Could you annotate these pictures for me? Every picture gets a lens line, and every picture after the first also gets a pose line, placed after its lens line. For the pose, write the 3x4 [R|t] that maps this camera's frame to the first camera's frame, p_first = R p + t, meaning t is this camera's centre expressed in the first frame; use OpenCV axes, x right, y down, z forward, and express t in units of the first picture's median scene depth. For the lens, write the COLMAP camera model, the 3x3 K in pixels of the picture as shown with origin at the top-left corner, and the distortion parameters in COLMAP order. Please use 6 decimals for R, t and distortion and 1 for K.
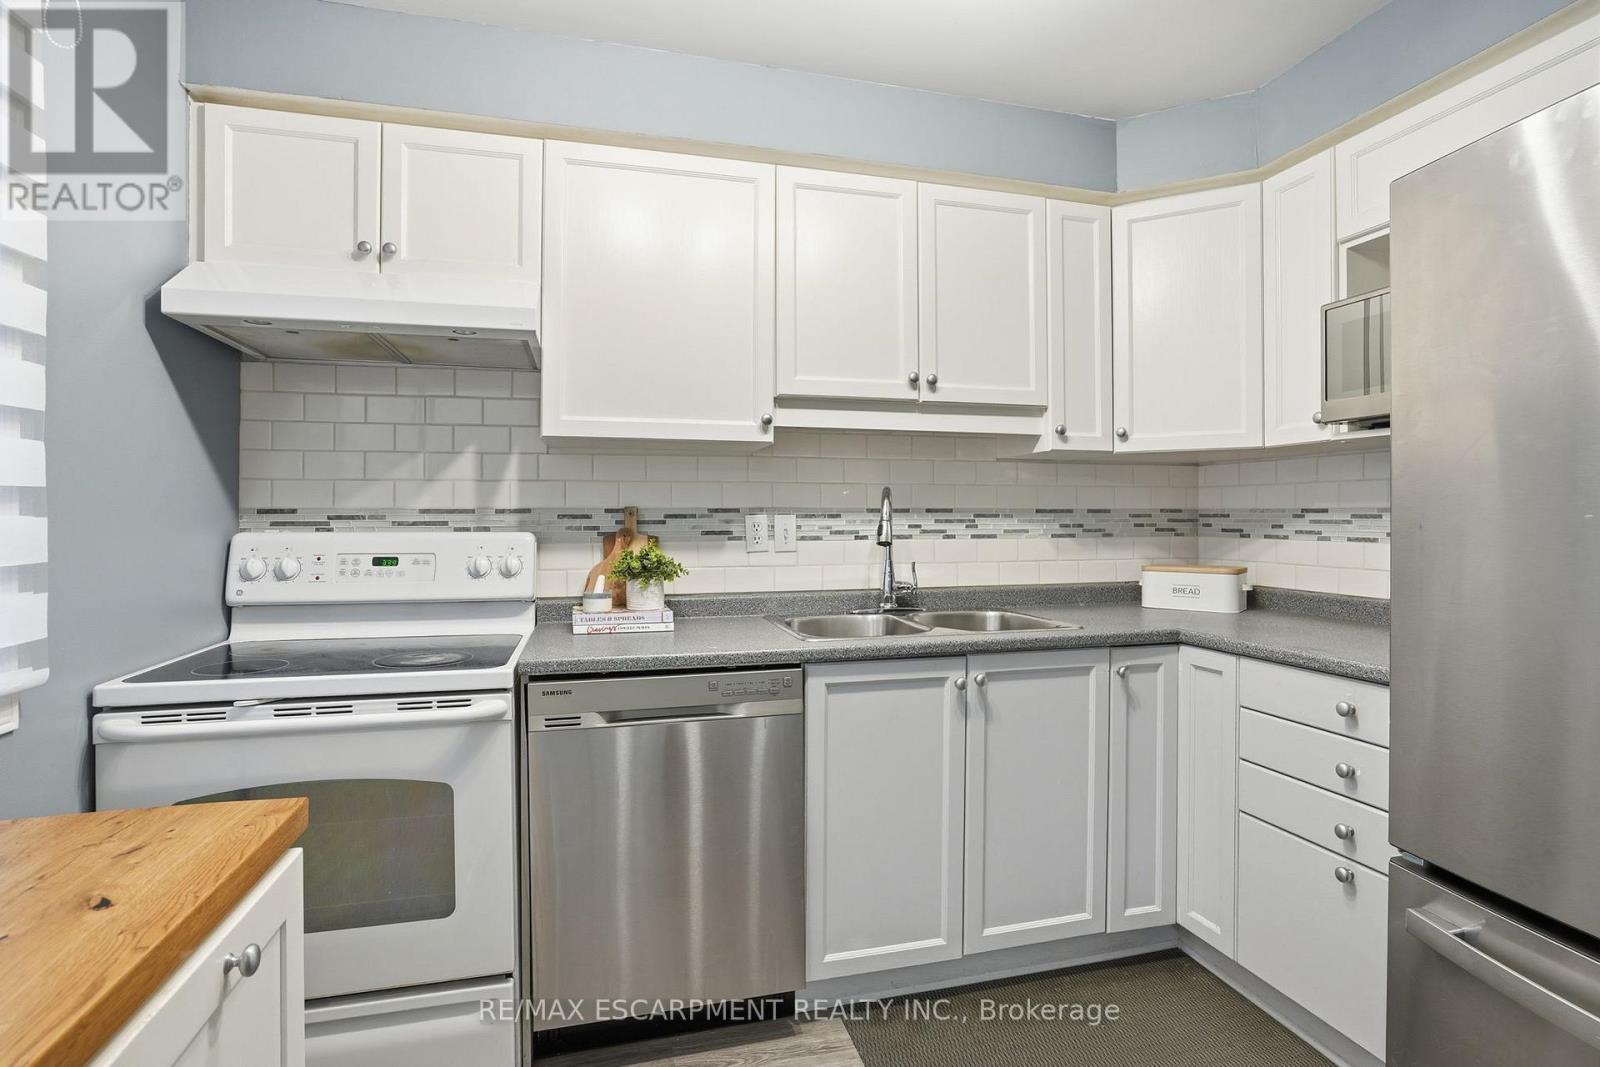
lens RADIAL K [[771.0, 0, 801.7], [0, 771.0, 524.3], [0, 0, 1]] dist [-0.045741, 0.020068]
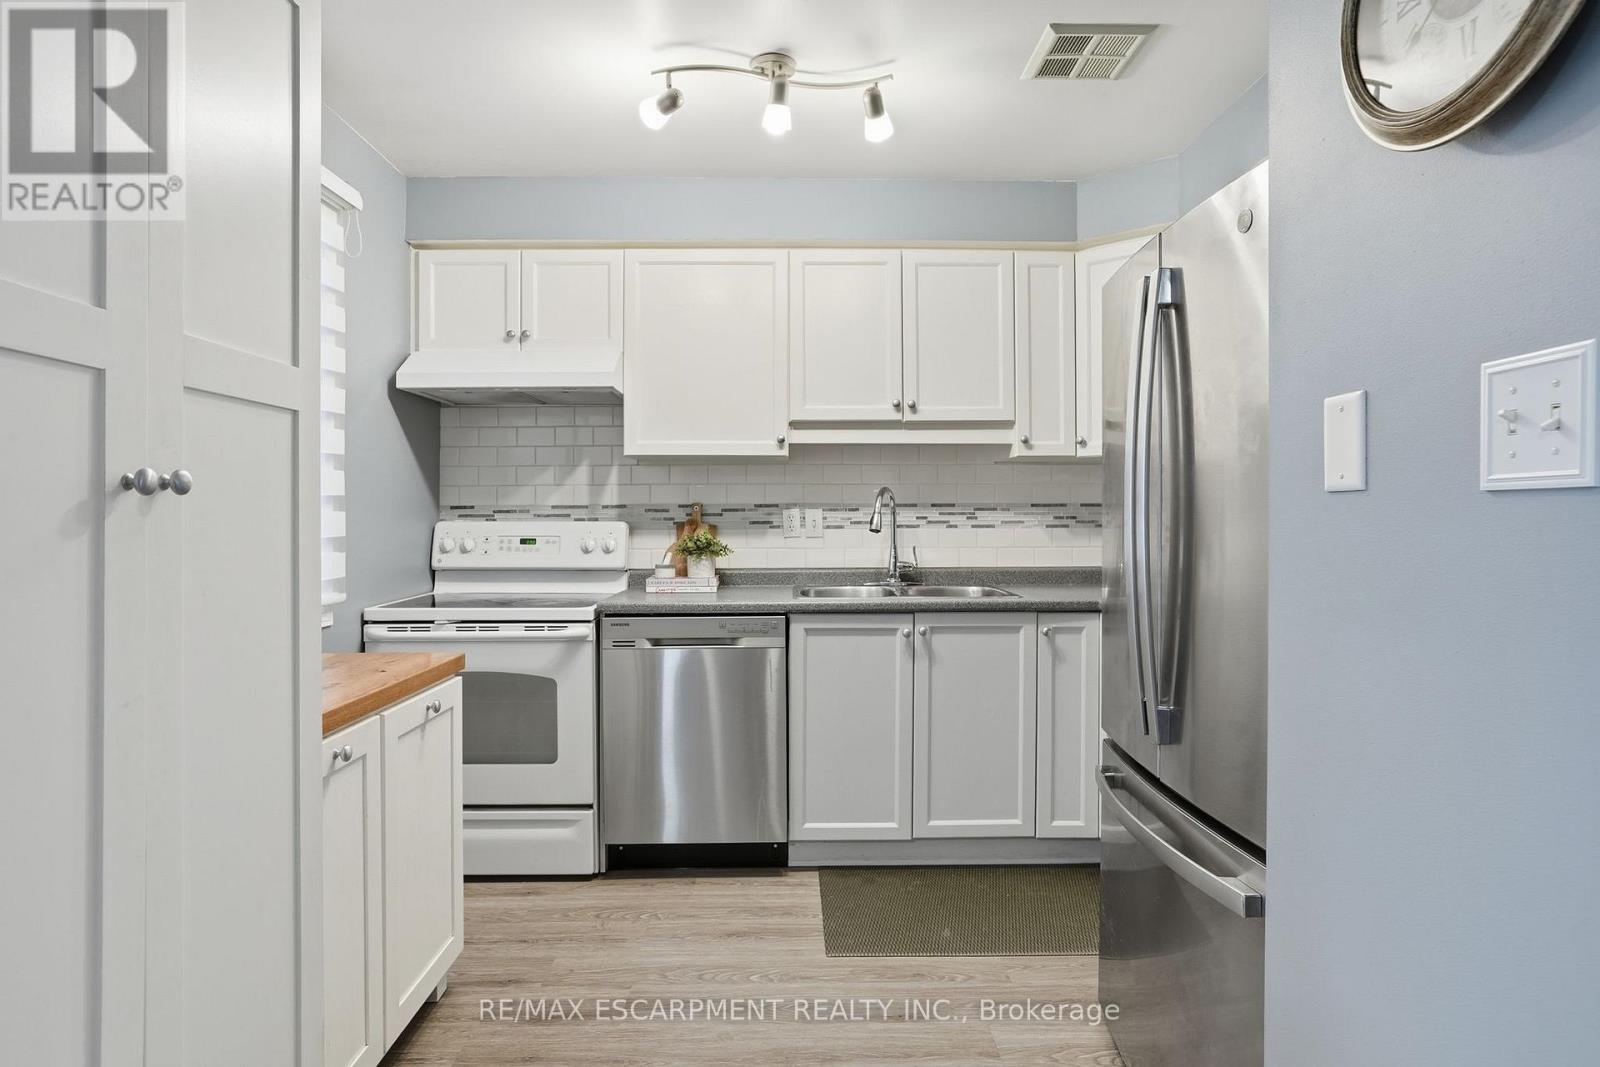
lens RADIAL K [[847.6, 0, 812.5], [0, 847.6, 521.3], [0, 0, 1]] dist [-0.028252, 0.009288]
pose [[0.973077, 0.001182, -0.230479, 0.367247], [-0.000489, 0.999995, 0.003060, 0.004800], [0.230482, -0.002865, 0.973072, -0.465010]]
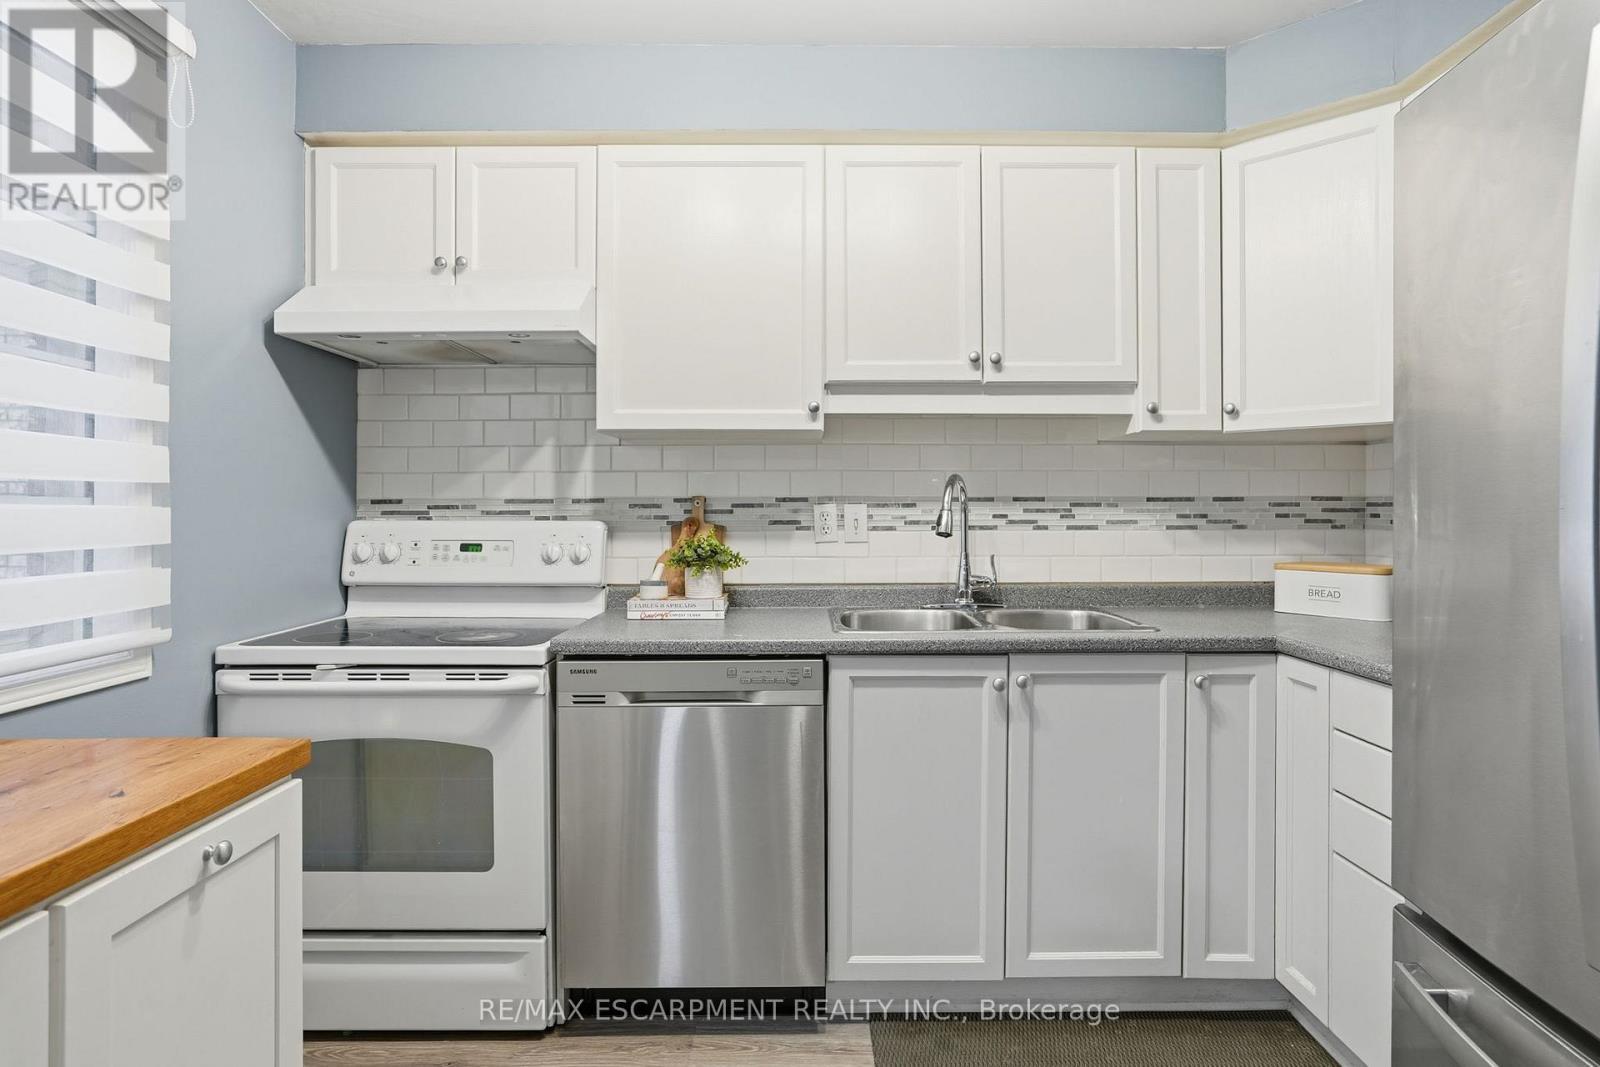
lens RADIAL K [[847.6, 0, 813.1], [0, 847.6, 516.5], [0, 0, 1]] dist [-0.028252, 0.009288]
pose [[0.969417, 0.001907, -0.245411, 0.226230], [-0.001335, 0.999996, 0.002496, 0.000608], [0.245415, -0.002092, 0.969416, -0.049956]]
